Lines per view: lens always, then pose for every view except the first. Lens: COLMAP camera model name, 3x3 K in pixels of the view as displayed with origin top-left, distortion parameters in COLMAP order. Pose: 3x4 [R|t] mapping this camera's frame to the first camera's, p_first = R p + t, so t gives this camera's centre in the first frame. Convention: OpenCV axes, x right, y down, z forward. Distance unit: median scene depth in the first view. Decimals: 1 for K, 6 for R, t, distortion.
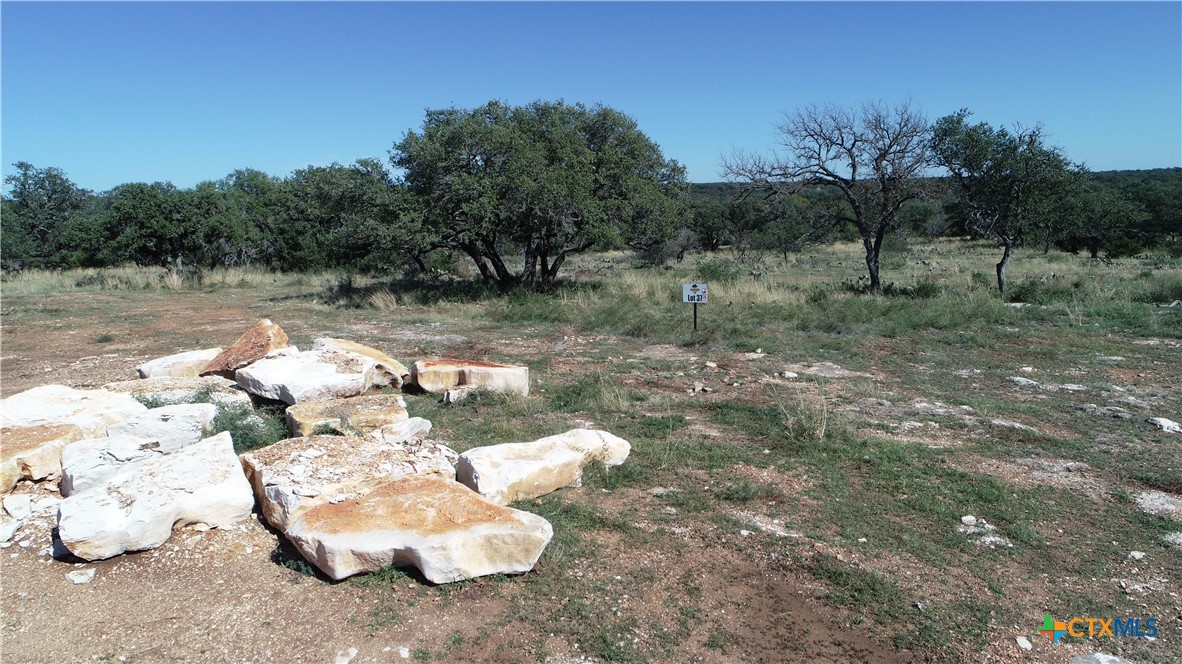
lens RADIAL K [[859.9, 0, 591.8], [0, 859.9, 332.4], [0, 0, 1]] dist [-0.005638, -0.003271]
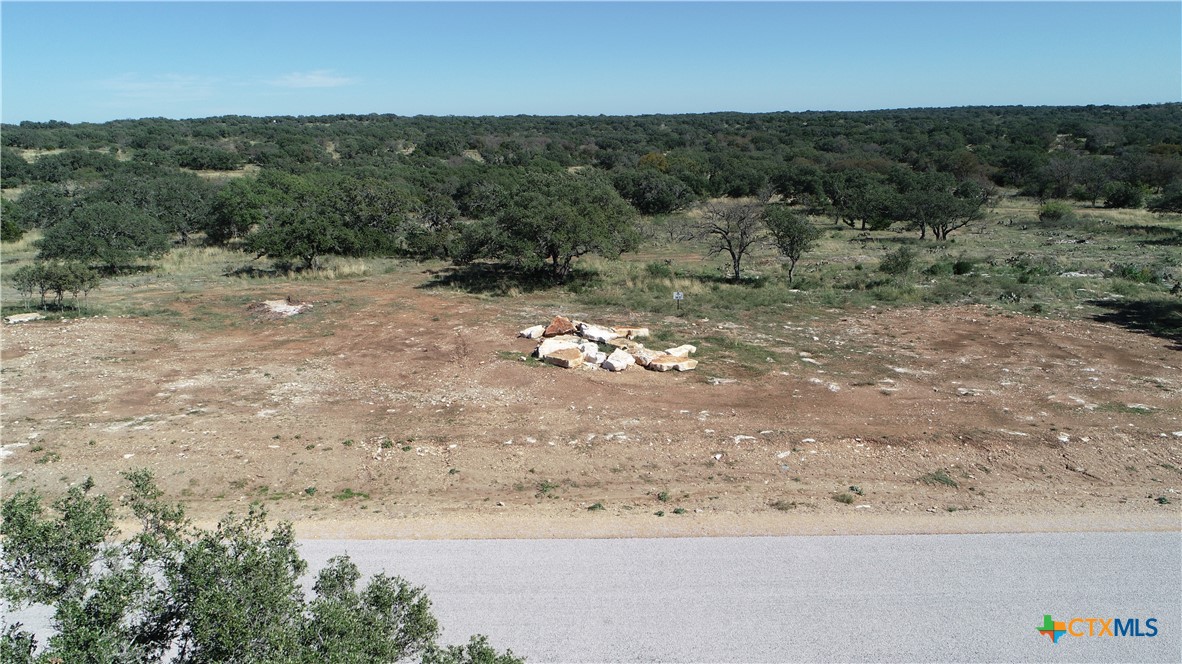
lens RADIAL K [[859.9, 0, 591.4], [0, 859.9, 332.9], [0, 0, 1]] dist [-0.005638, -0.003271]
pose [[0.983850, -0.039366, 0.174614, -0.870056], [0.024496, 0.995950, 0.086510, -0.236149], [-0.177312, -0.080835, 0.980829, -2.238297]]
